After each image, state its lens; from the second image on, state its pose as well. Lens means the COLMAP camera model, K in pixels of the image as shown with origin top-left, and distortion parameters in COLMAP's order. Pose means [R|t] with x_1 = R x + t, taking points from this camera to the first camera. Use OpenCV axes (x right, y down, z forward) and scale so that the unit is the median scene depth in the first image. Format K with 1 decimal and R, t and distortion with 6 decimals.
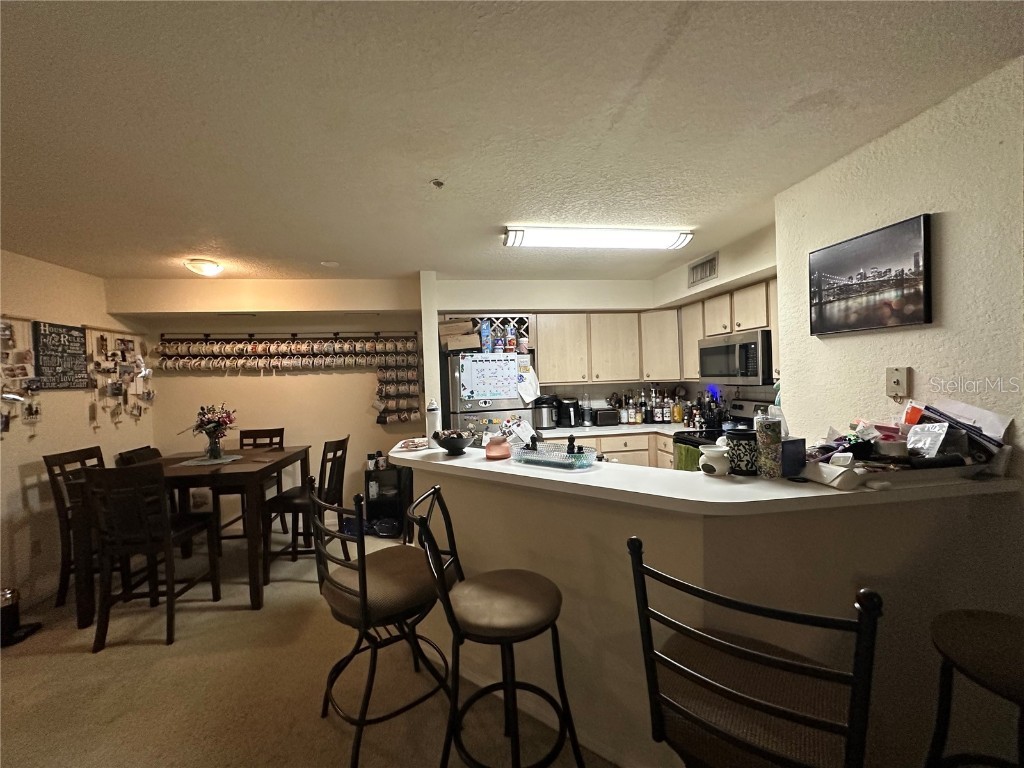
lens RADIAL K [[410.3, 0, 512.0], [0, 410.3, 384.0], [0, 0, 1]] dist [-0.000792, 0.000665]
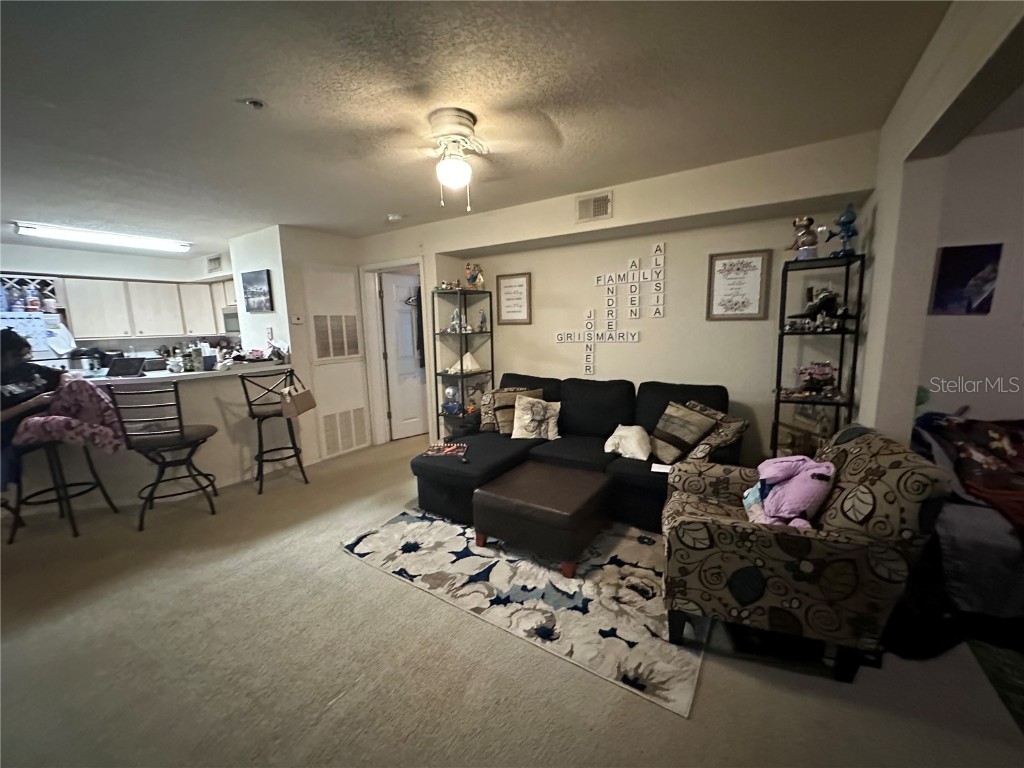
lens RADIAL K [[410.3, 0, 512.0], [0, 410.3, 384.0], [0, 0, 1]] dist [-0.000792, 0.000665]
pose [[0.656459, -0.097231, 0.748070, -0.004937], [0.020022, 0.993555, 0.111567, 0.027676], [-0.754096, -0.058261, 0.654175, -0.911162]]
